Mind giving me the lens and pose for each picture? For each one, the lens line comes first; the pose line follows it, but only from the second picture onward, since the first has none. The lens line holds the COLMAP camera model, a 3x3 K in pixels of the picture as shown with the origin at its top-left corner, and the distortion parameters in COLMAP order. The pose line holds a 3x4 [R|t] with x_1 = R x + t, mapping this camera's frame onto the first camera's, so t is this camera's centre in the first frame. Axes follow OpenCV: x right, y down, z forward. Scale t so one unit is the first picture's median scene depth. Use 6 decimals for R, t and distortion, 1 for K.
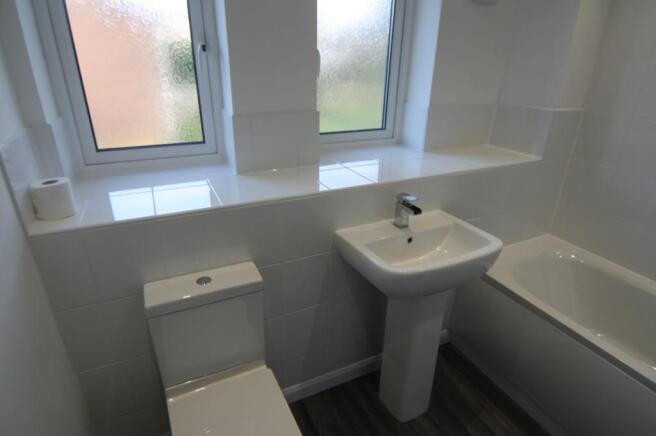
lens RADIAL K [[376.4, 0, 327.8], [0, 376.4, 217.0], [0, 0, 1]] dist [-0.000697, -0.000195]
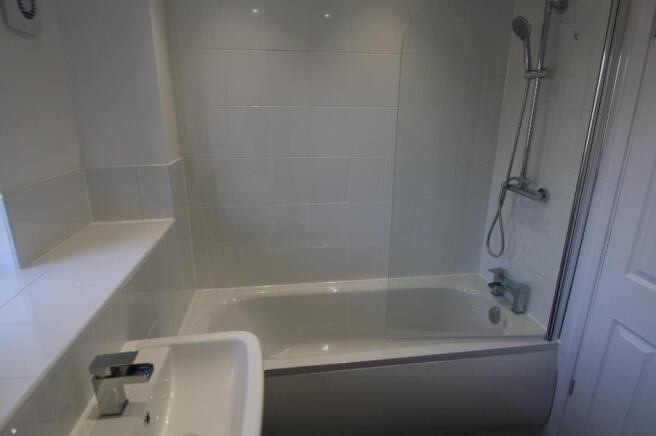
lens RADIAL K [[376.4, 0, 327.6], [0, 376.4, 218.3], [0, 0, 1]] dist [-0.000697, -0.000195]
pose [[0.312947, -0.300658, 0.900927, -0.100184], [0.387960, 0.906293, 0.167687, -0.172428], [-0.866920, 0.297047, 0.400265, 0.375321]]
